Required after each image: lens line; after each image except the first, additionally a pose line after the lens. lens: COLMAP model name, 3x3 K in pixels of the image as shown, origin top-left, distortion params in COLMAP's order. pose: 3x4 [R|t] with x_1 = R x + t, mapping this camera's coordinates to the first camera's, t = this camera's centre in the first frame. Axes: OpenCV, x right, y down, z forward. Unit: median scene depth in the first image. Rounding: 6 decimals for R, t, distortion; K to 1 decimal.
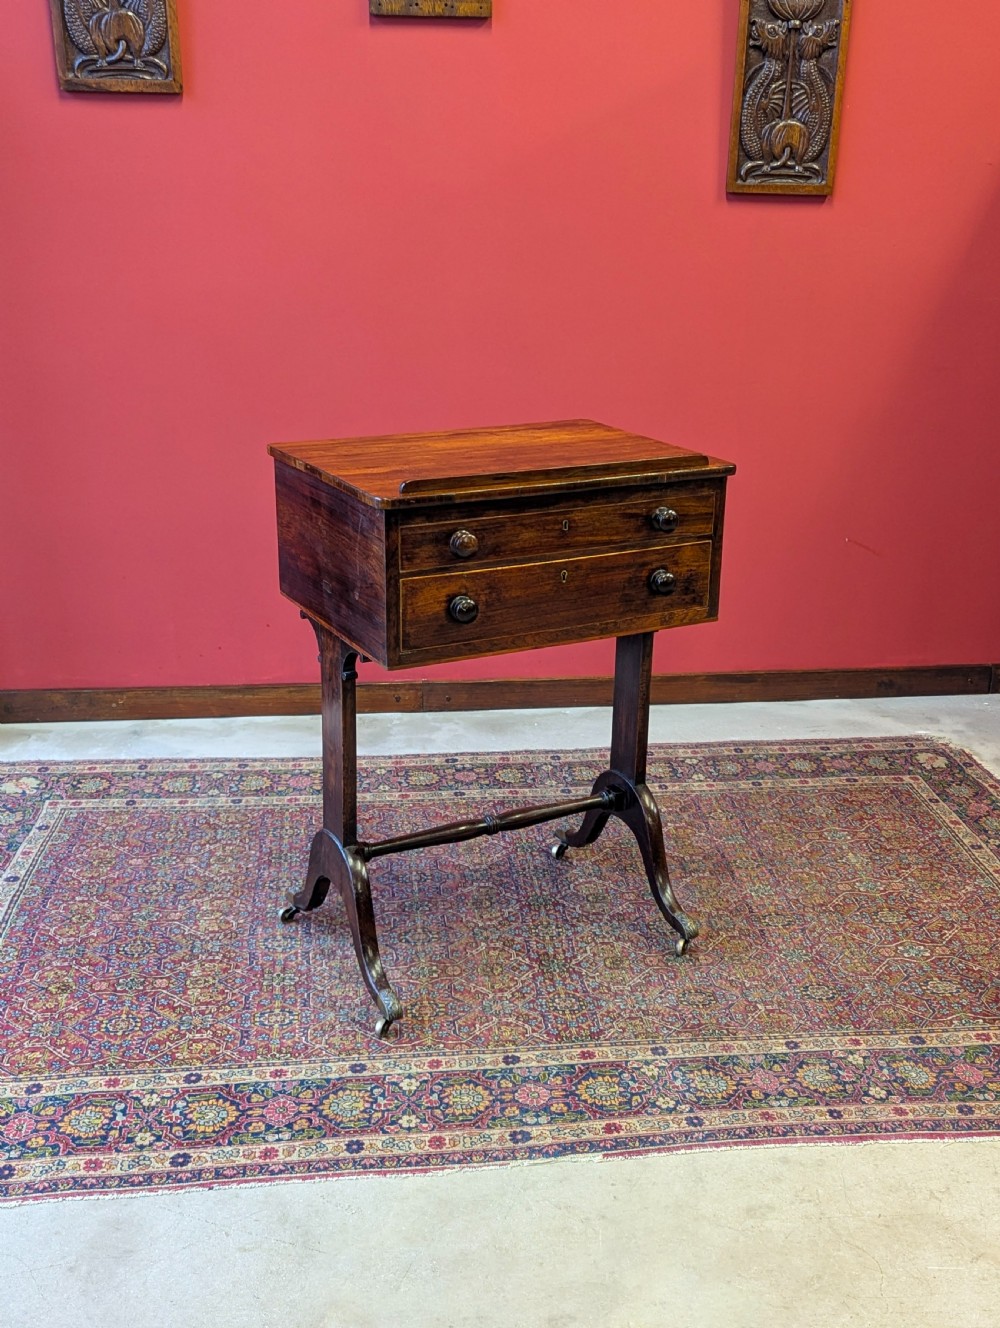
lens RADIAL K [[1468.2, 0, 521.2], [0, 1468.2, 669.4], [0, 0, 1]] dist [0.053199, -0.015138]
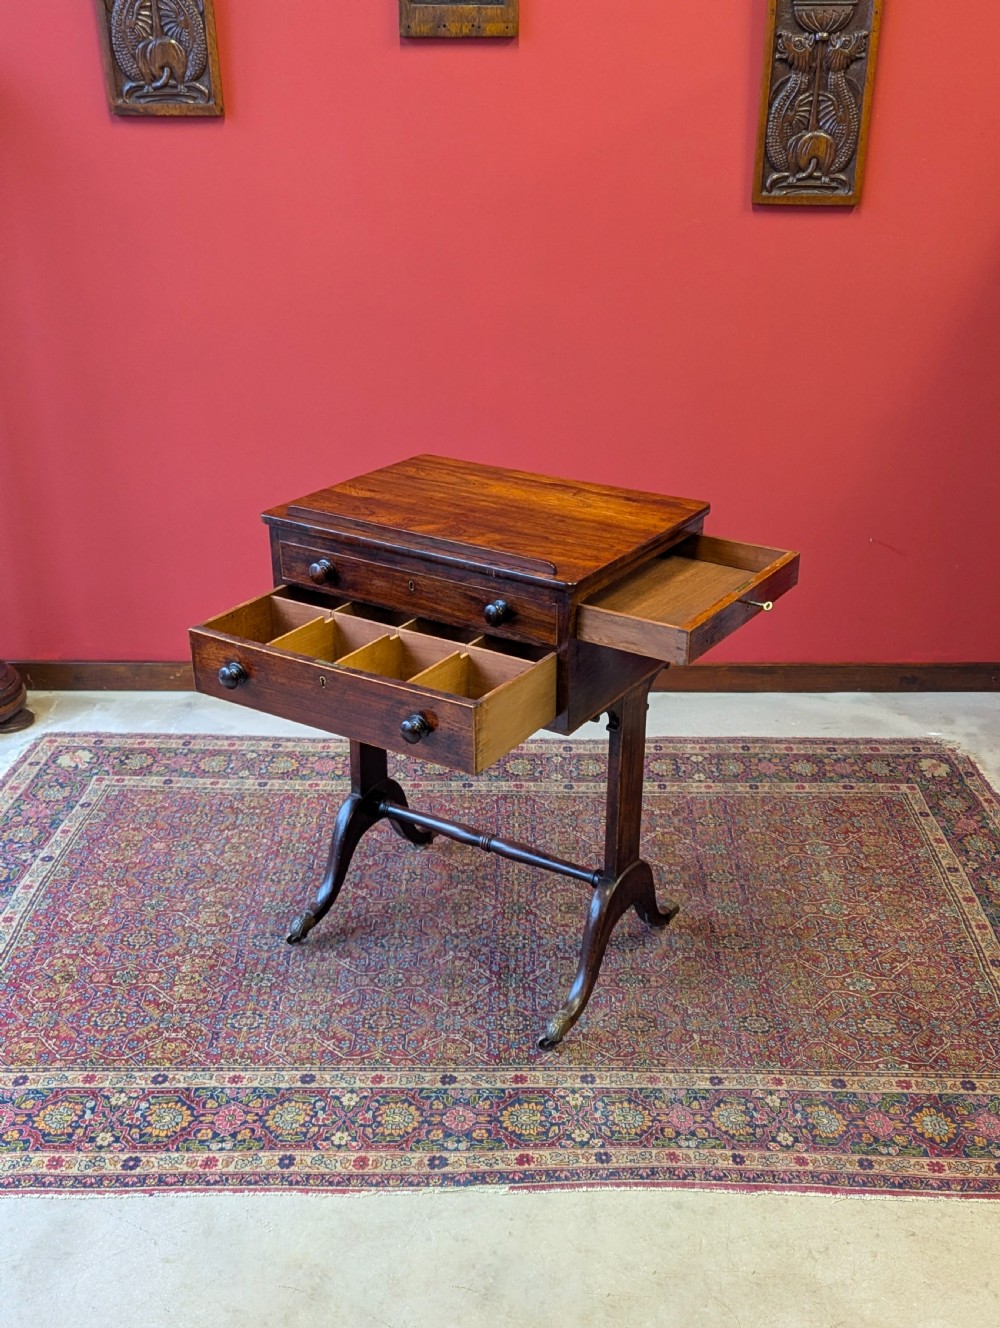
lens RADIAL K [[1405.4, 0, 511.6], [0, 1405.4, 649.2], [0, 0, 1]] dist [0.053149, -0.014950]
pose [[0.992717, 0.035477, -0.115123, 0.145244], [-0.027272, 0.997026, 0.072079, -0.123979], [0.117338, -0.068414, 0.990733, 0.000347]]
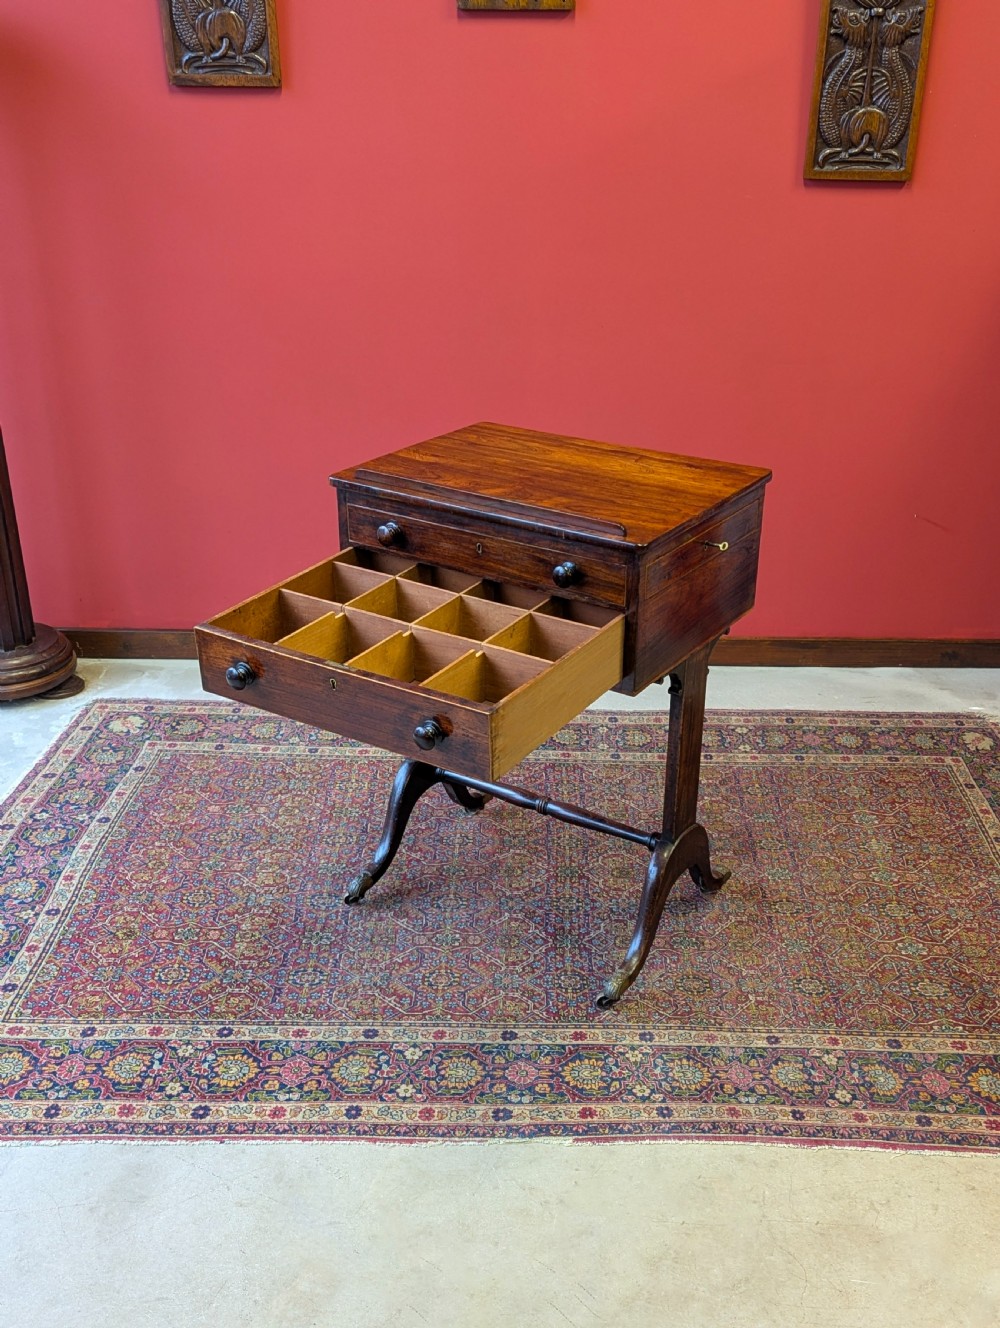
lens RADIAL K [[1401.6, 0, 520.5], [0, 1401.6, 643.8], [0, 0, 1]] dist [0.060607, -0.030726]
pose [[0.992067, 0.045445, -0.117208, 0.109728], [-0.036513, 0.996342, 0.077264, -0.105733], [0.120290, -0.072372, 0.990097, -0.016200]]
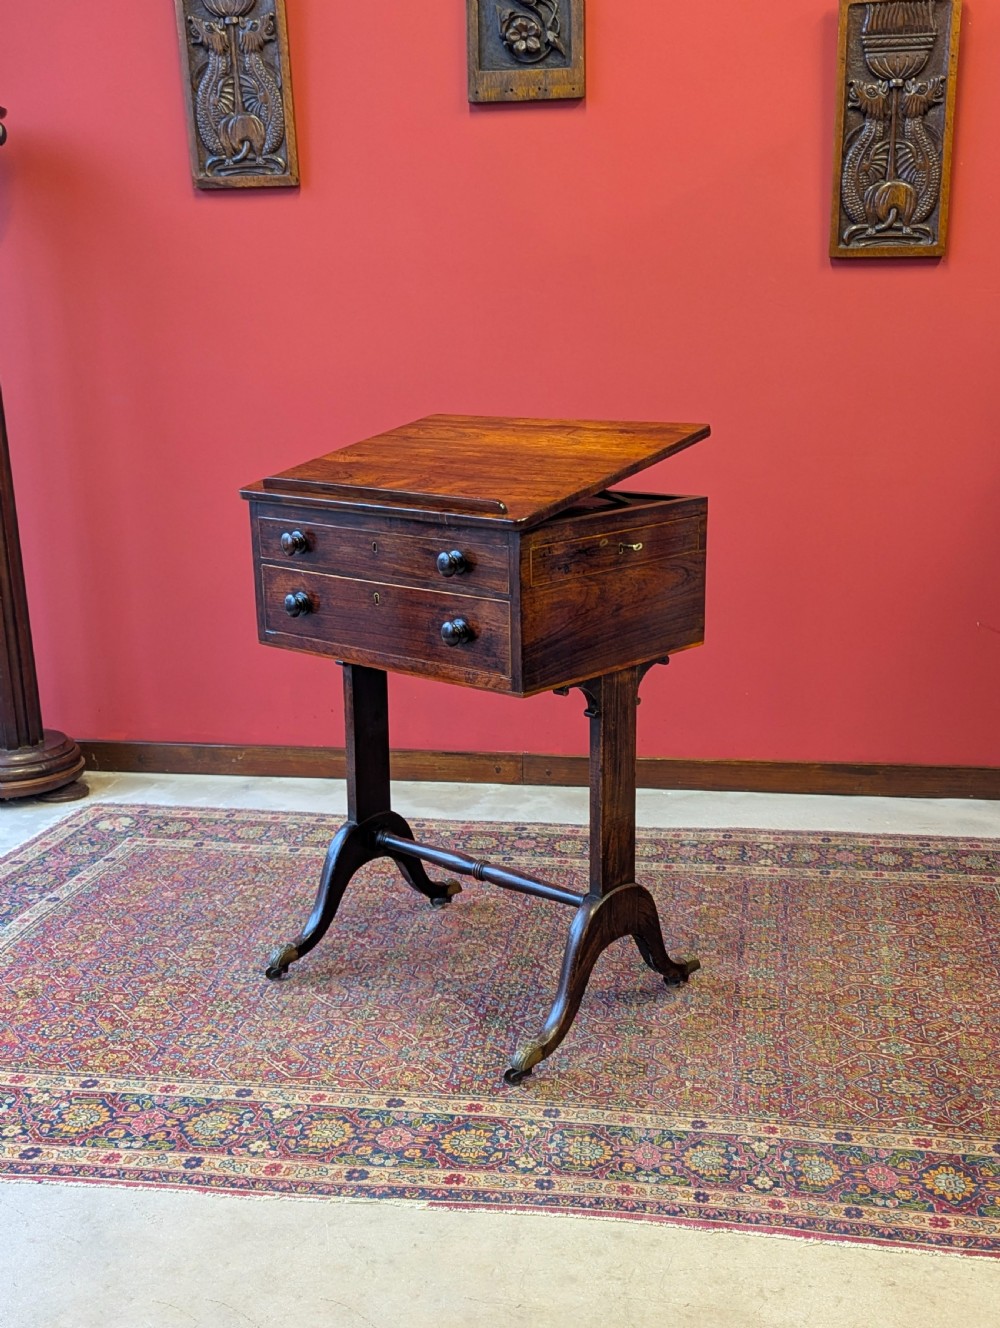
lens RADIAL K [[1468.2, 0, 521.2], [0, 1468.2, 669.4], [0, 0, 1]] dist [0.053199, -0.015138]
pose [[0.962760, 0.034414, -0.268160, 0.315840], [-0.059930, 0.994355, -0.087555, 0.062067], [0.263633, 0.100365, 0.959388, 0.068979]]
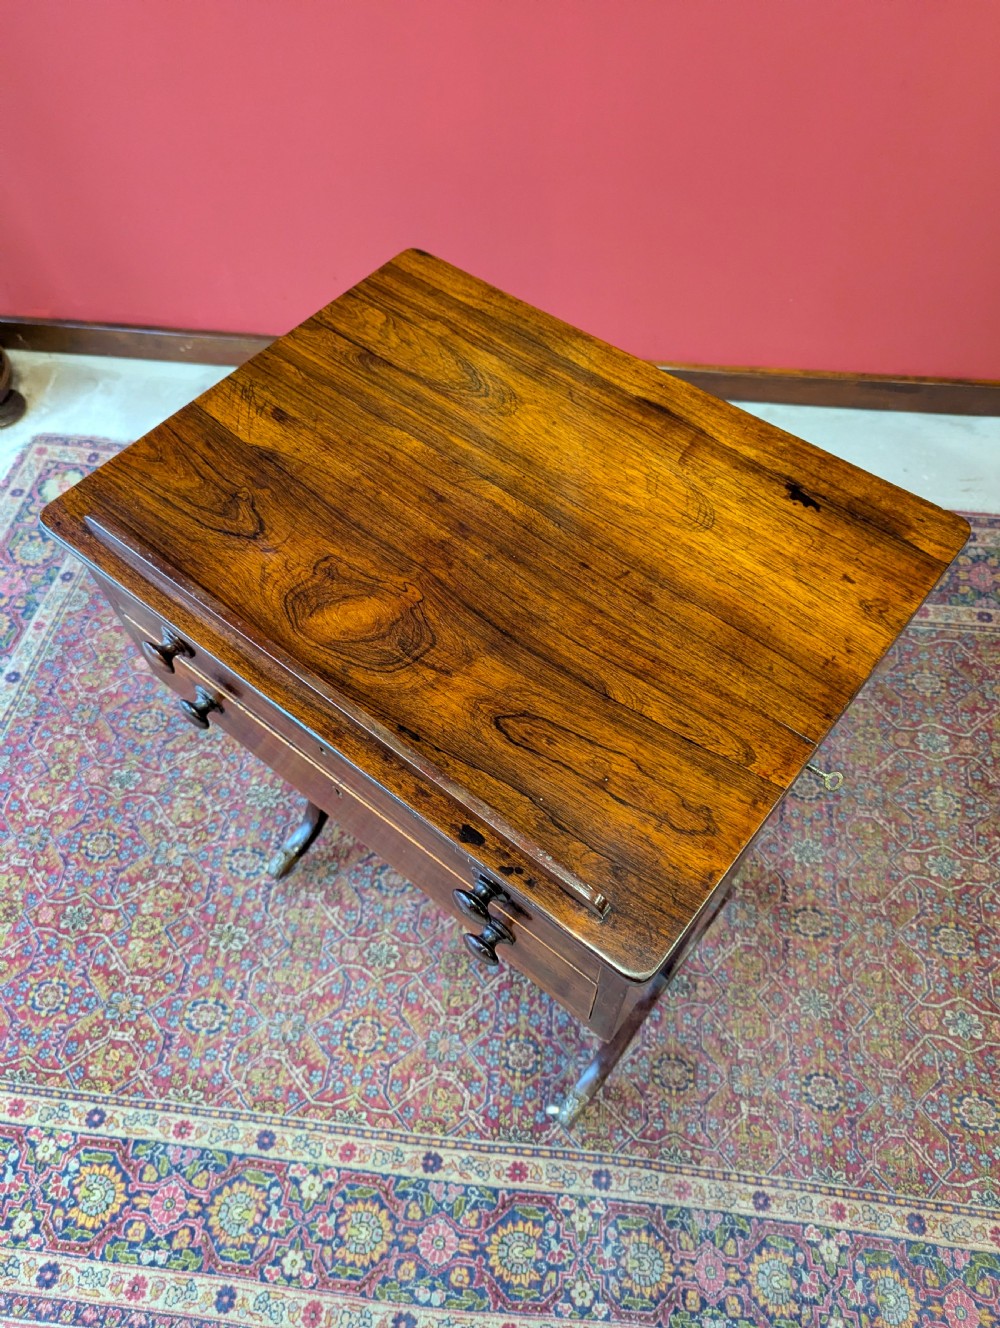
lens RADIAL K [[945.7, 0, 504.1], [0, 945.7, 684.3], [0, 0, 1]] dist [0.048949, -0.043283]
pose [[0.973591, 0.177775, -0.143236, 0.065996], [-0.046584, 0.768898, 0.637672, -0.322928], [0.223496, -0.614160, 0.756874, 0.738998]]
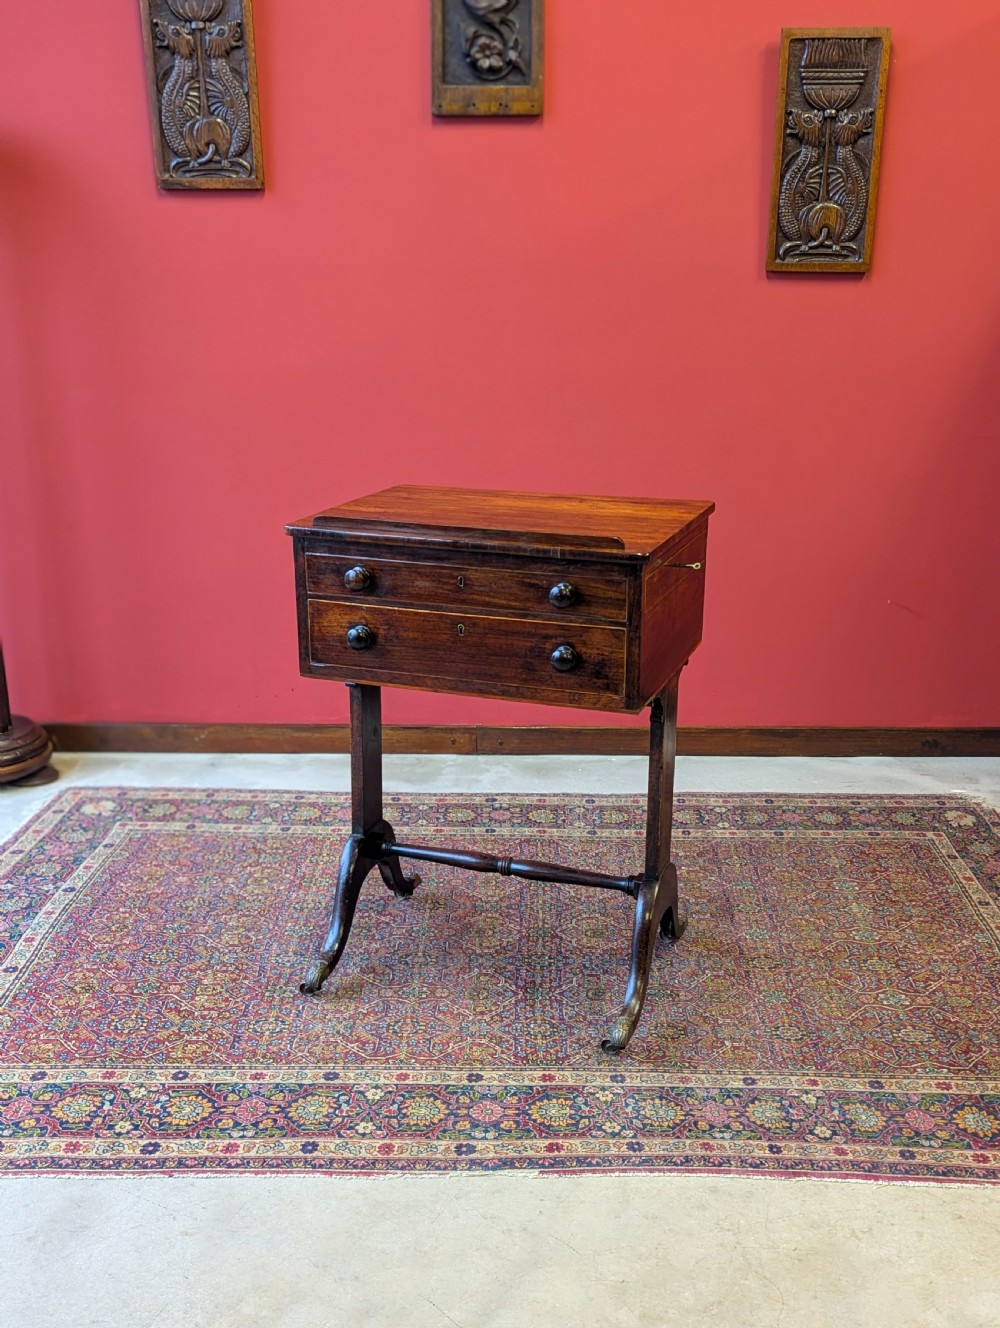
lens RADIAL K [[1398.6, 0, 506.9], [0, 1398.6, 663.0], [0, 0, 1]] dist [0.052112, -0.004623]
pose [[0.991266, 0.024819, -0.129522, 0.137034], [-0.031012, 0.998459, -0.046017, 0.013625], [0.128180, 0.049632, 0.990508, -0.009022]]
